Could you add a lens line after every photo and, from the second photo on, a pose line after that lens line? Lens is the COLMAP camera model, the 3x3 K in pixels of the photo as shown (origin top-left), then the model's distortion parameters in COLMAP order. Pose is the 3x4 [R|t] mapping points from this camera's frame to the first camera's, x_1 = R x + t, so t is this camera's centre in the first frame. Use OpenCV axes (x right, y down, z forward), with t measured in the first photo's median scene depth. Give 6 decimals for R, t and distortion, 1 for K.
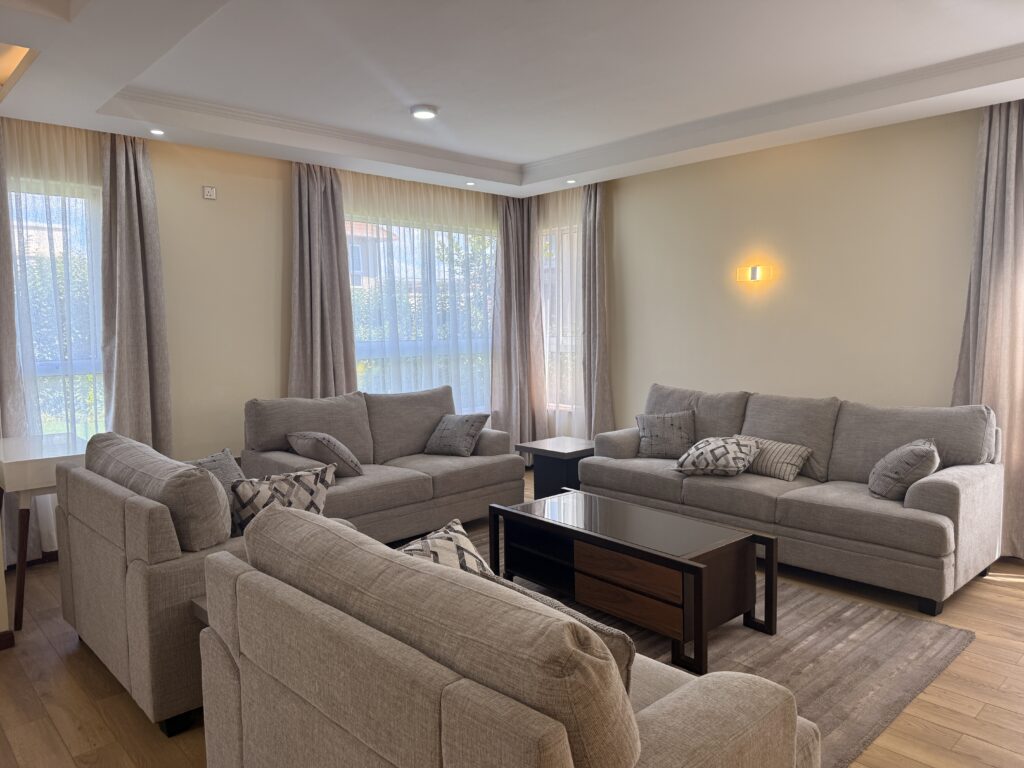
lens RADIAL K [[723.1, 0, 507.2], [0, 723.1, 389.6], [0, 0, 1]] dist [0.084656, -0.135474]
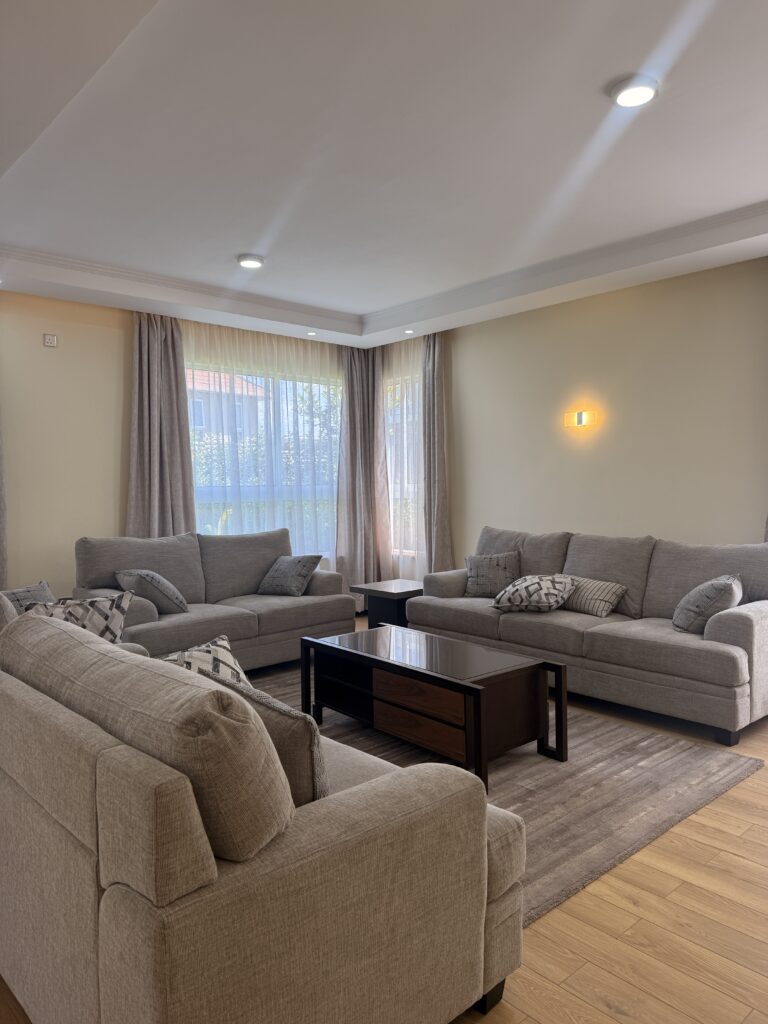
lens RADIAL K [[723.1, 0, 385.7], [0, 723.1, 520.1], [0, 0, 1]] dist [0.084656, -0.135474]
pose [[0.999919, 0.001065, -0.012684, 0.094223], [-0.001559, 0.999236, -0.039047, 0.029199], [0.012633, 0.039063, 0.999157, -0.023764]]
